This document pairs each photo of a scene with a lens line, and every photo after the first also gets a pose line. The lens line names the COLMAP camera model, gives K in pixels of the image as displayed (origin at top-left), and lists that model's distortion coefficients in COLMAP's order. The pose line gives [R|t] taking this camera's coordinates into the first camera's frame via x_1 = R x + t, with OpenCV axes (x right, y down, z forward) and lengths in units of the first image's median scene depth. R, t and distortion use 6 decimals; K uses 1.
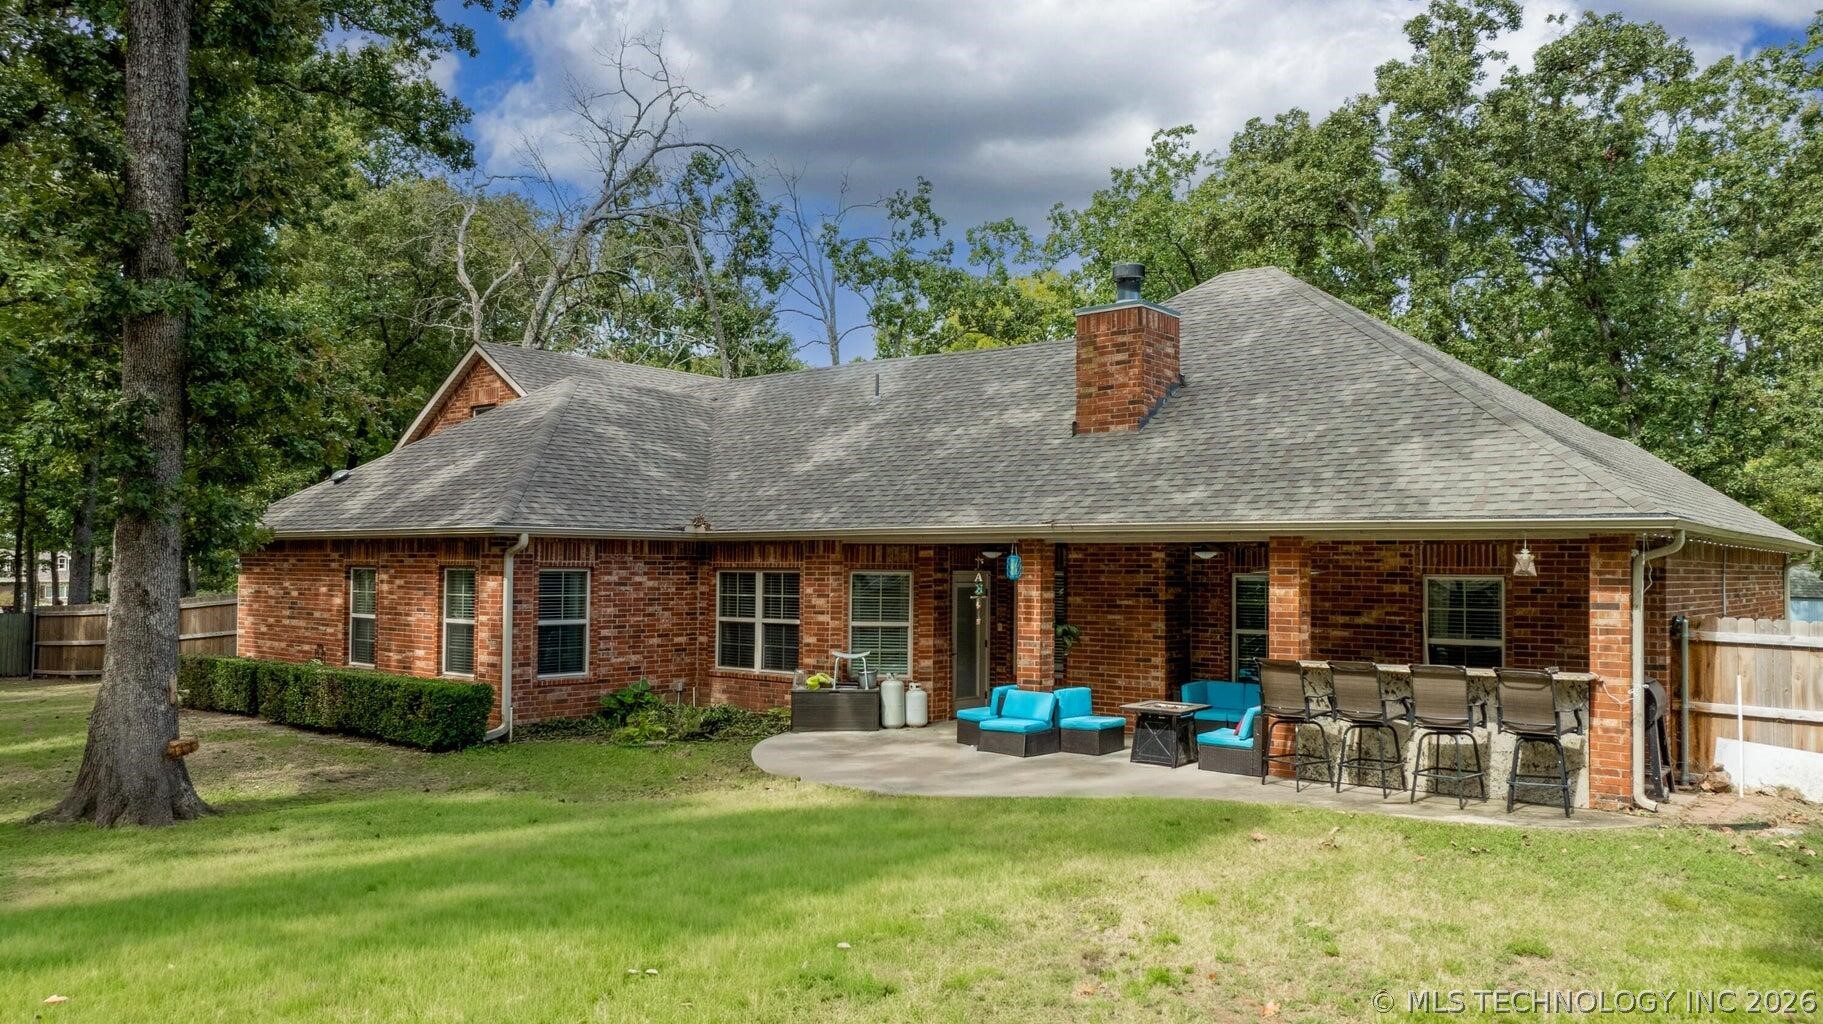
lens RADIAL K [[1275.9, 0, 908.0], [0, 1275.9, 553.5], [0, 0, 1]] dist [-0.015046, -0.003034]
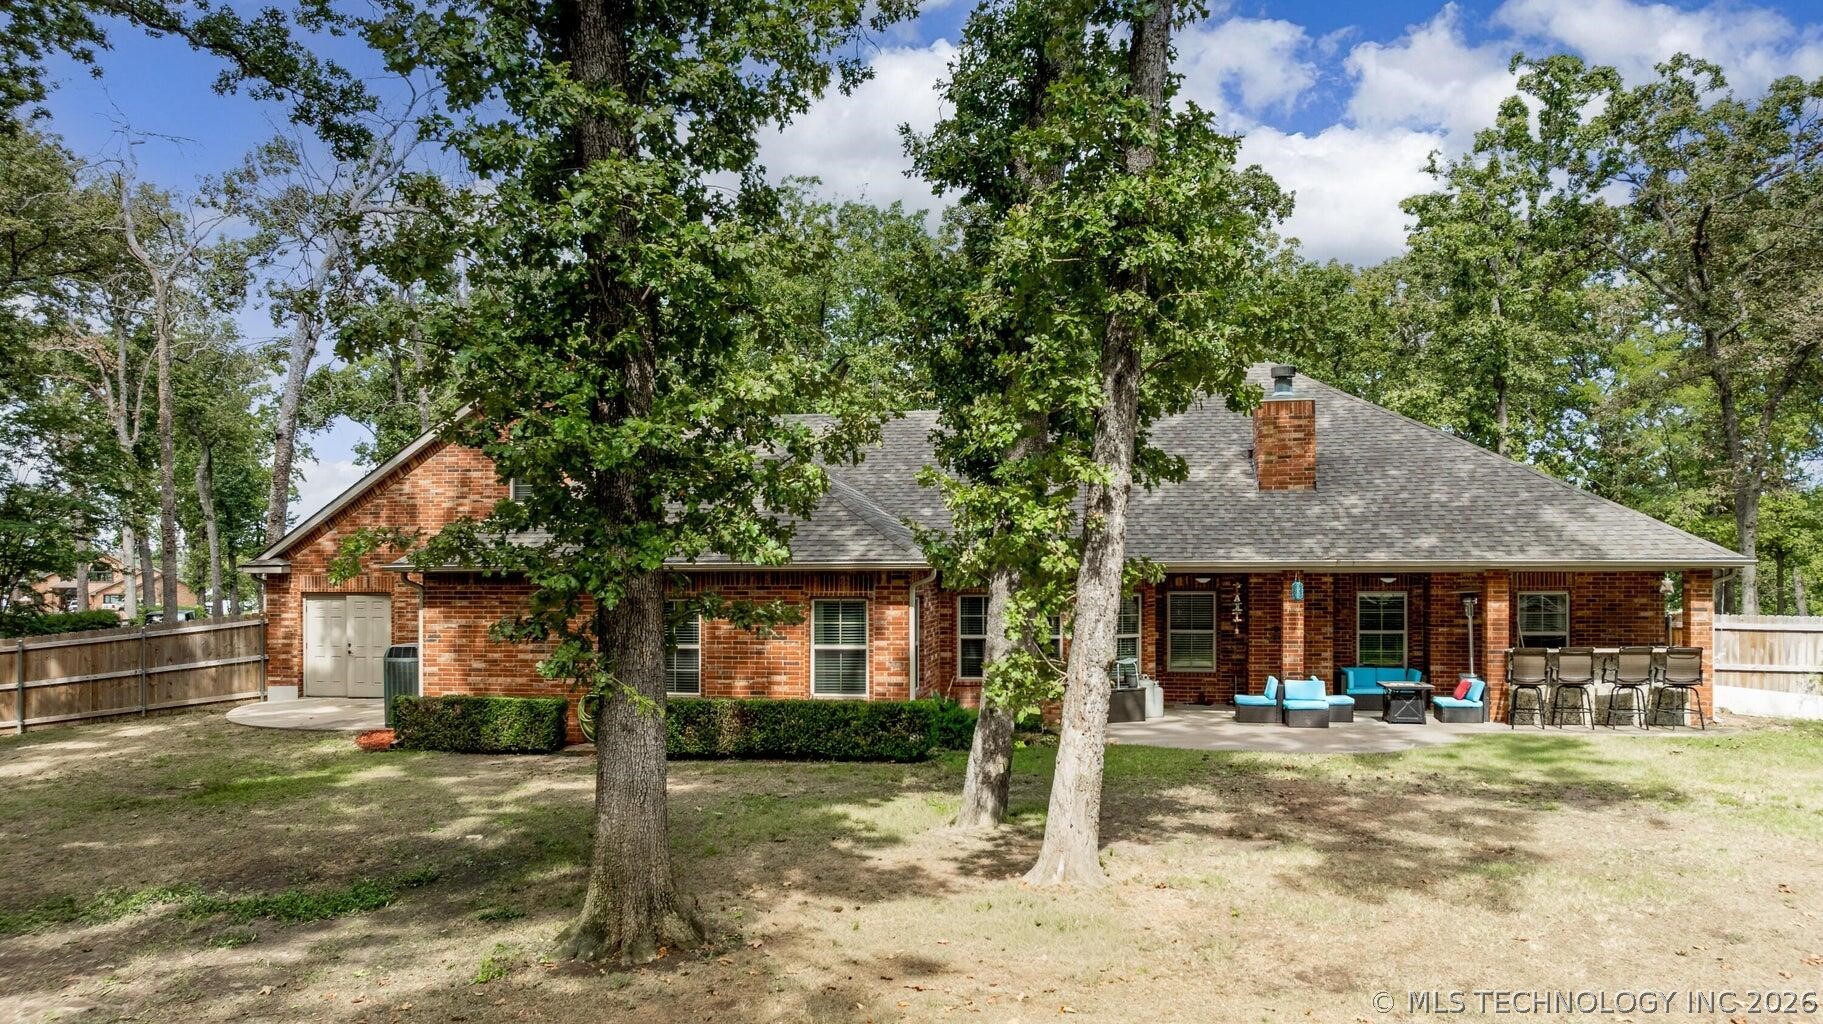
lens RADIAL K [[1281.7, 0, 864.1], [0, 1281.7, 588.4], [0, 0, 1]] dist [-0.002529, -0.000583]
pose [[0.869555, -0.017551, 0.493524, -0.891579], [0.004948, 0.999628, 0.026831, -0.027642], [-0.493811, -0.020889, 0.869318, 0.025935]]
